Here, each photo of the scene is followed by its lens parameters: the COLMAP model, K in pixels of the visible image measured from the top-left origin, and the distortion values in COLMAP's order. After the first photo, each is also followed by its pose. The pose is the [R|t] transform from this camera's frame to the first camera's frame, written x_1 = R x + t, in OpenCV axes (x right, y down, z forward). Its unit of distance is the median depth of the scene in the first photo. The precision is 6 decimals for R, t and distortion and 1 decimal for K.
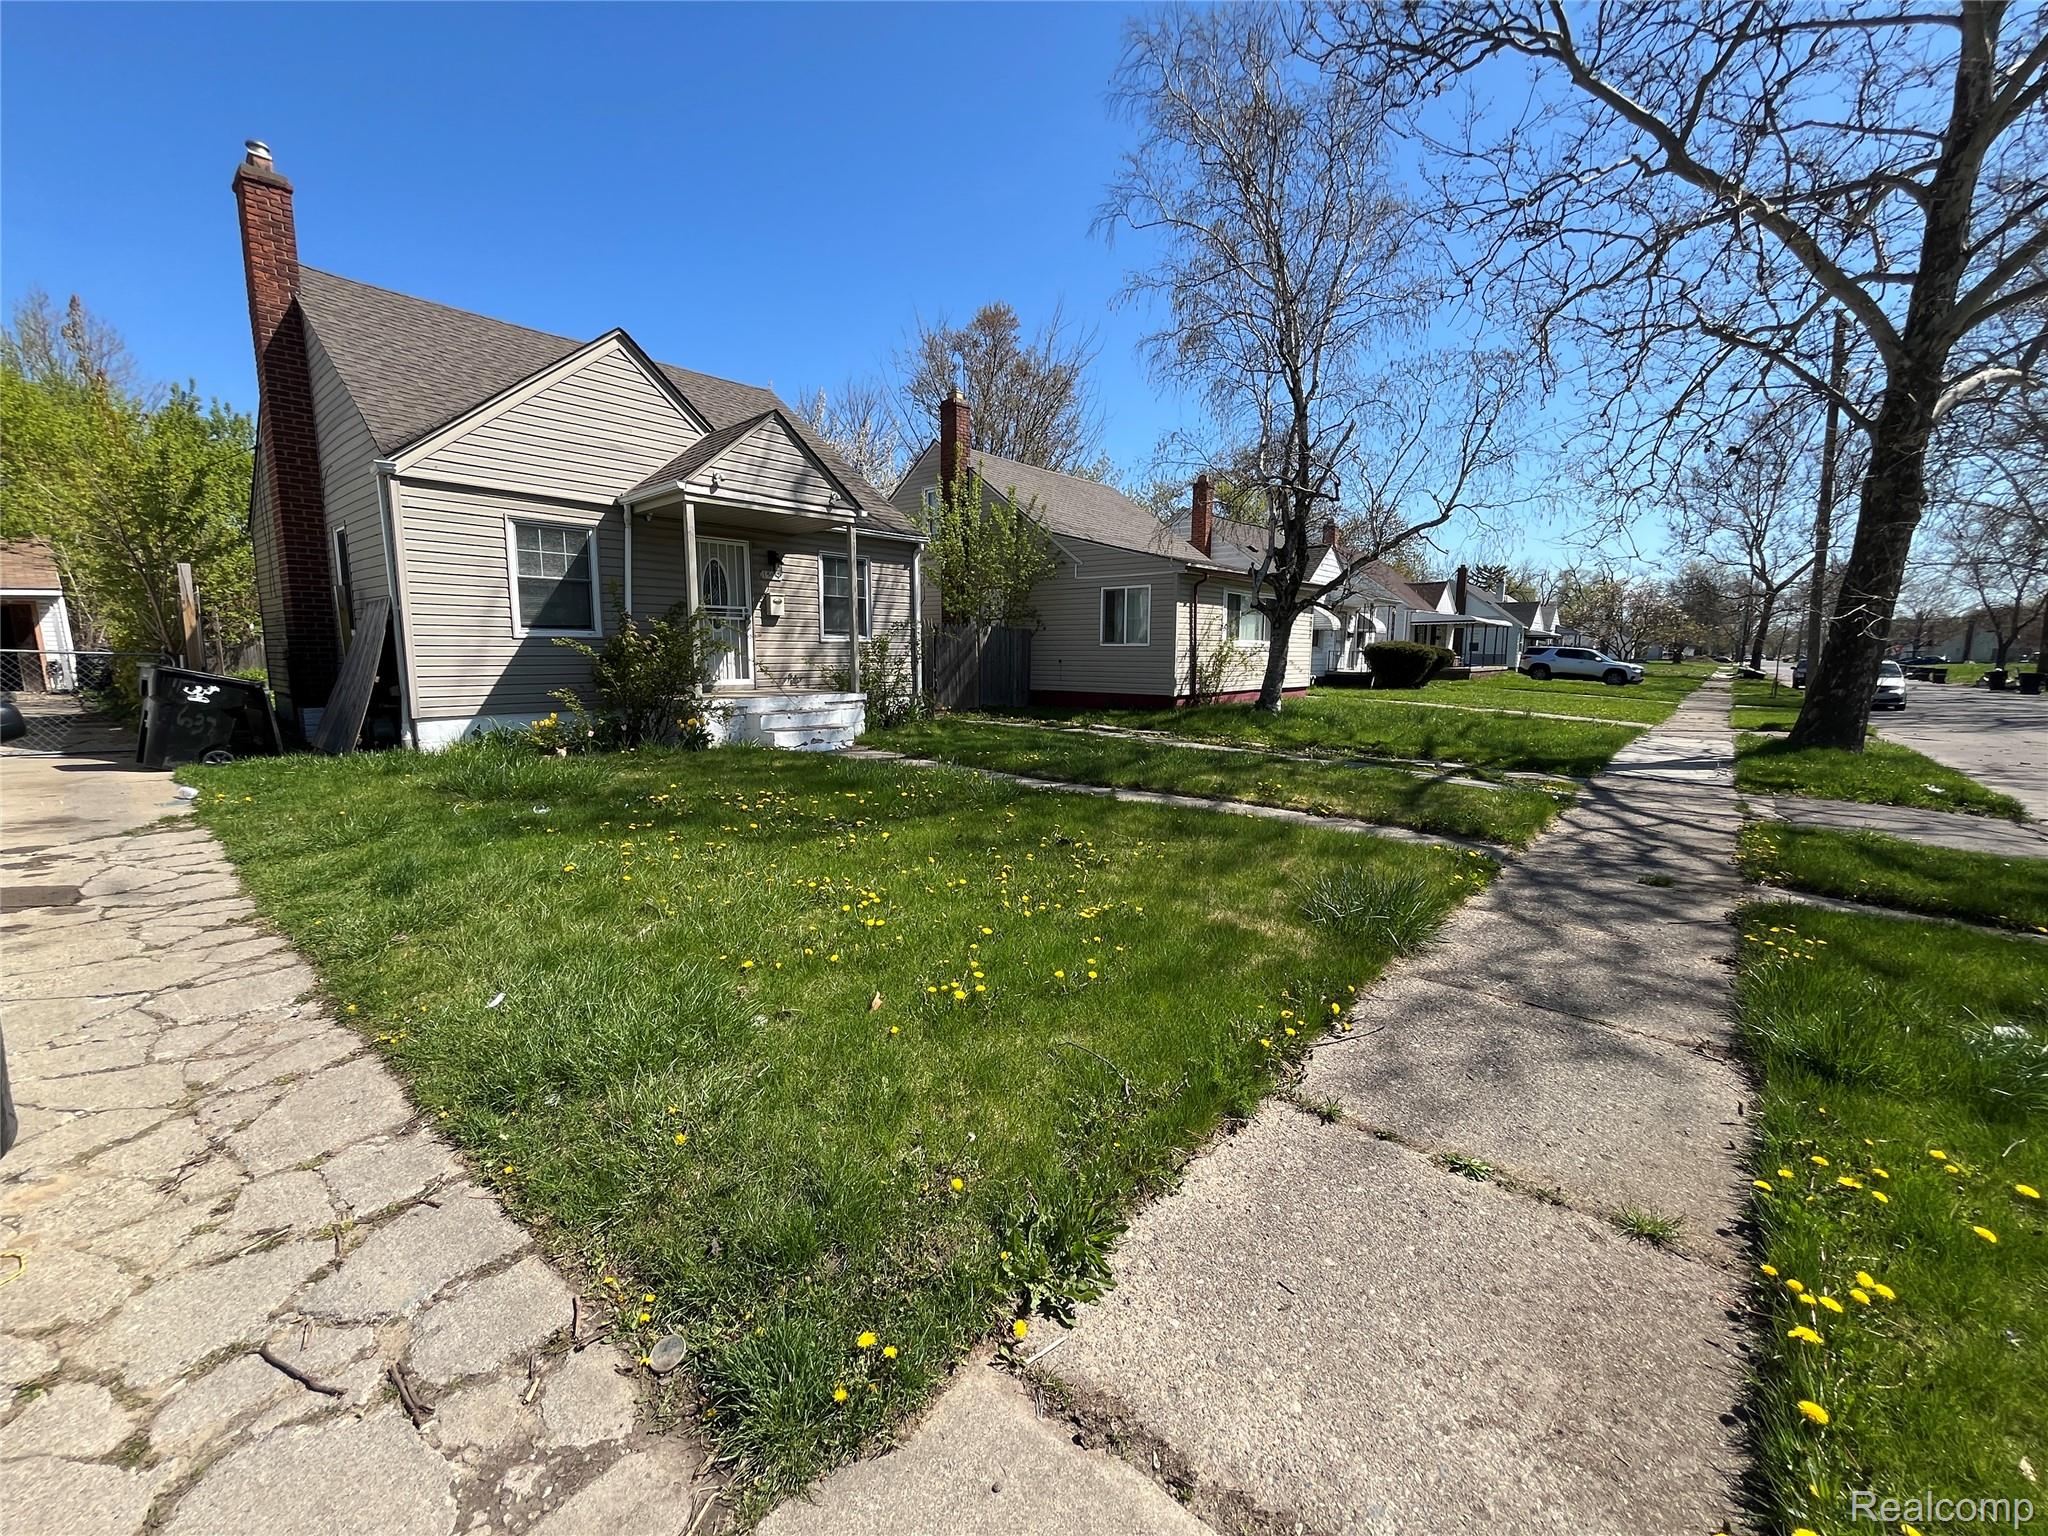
lens RADIAL K [[821.4, 0, 1025.5], [0, 821.4, 762.6], [0, 0, 1]] dist [-0.002857, 0.000090]
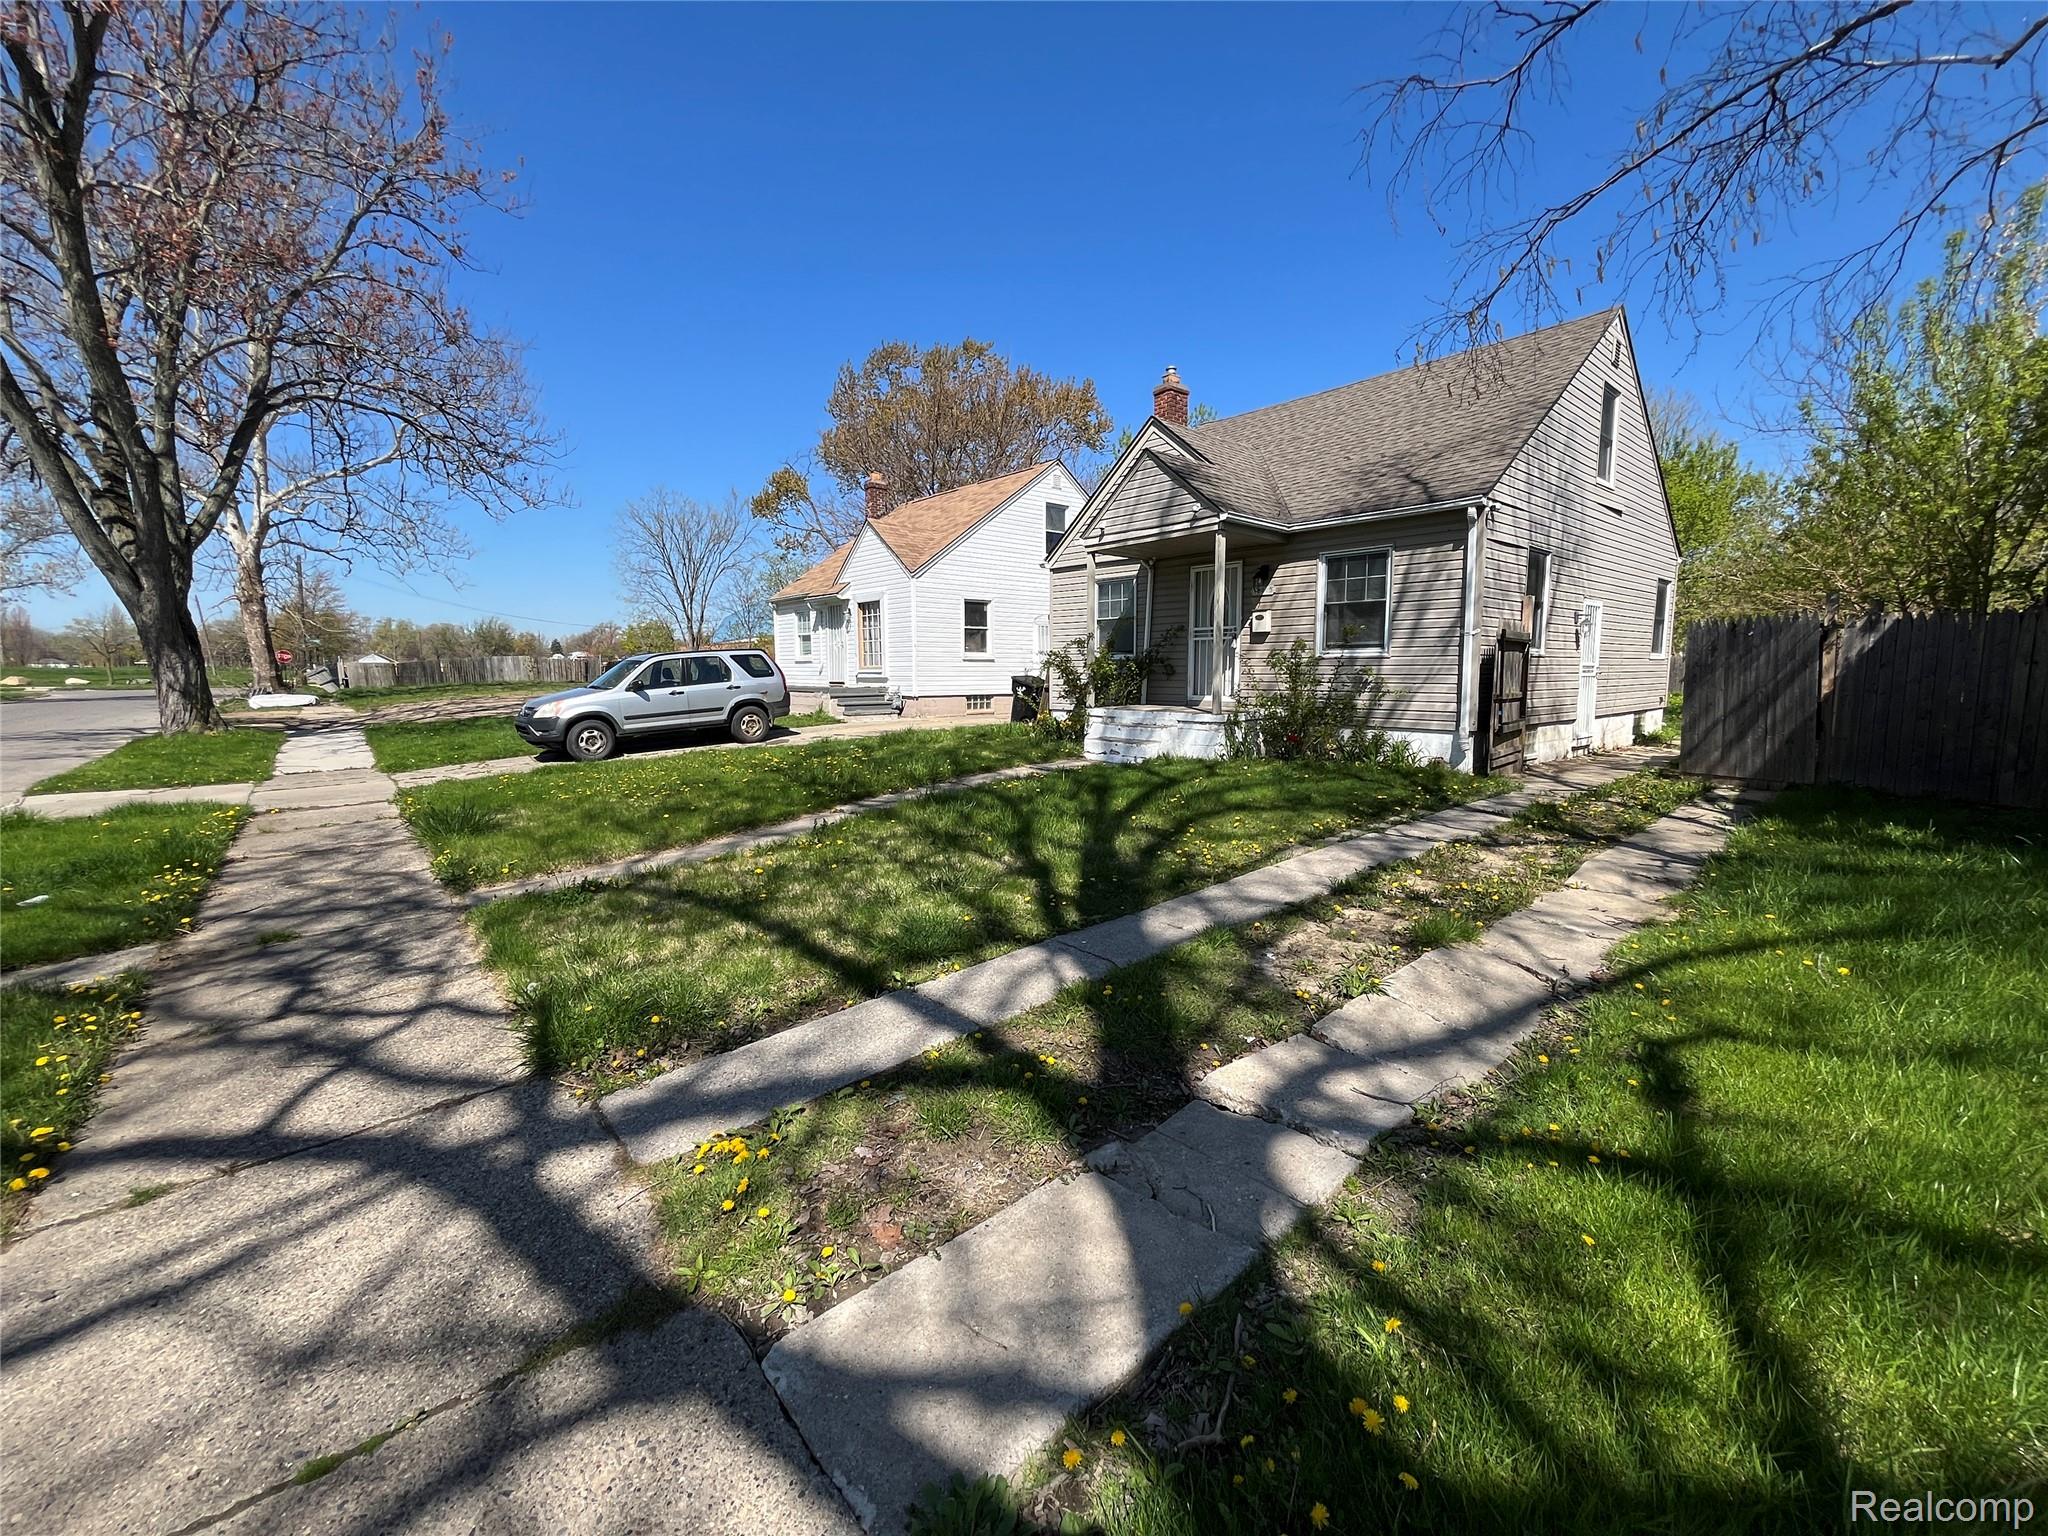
lens RADIAL K [[821.4, 0, 1025.5], [0, 821.4, 762.6], [0, 0, 1]] dist [-0.002857, 0.000090]
pose [[-0.156898, 0.107160, -0.981784, 0.726031], [-0.130131, 0.983186, 0.128109, -0.120596], [0.979004, 0.147861, -0.140315, 0.921041]]
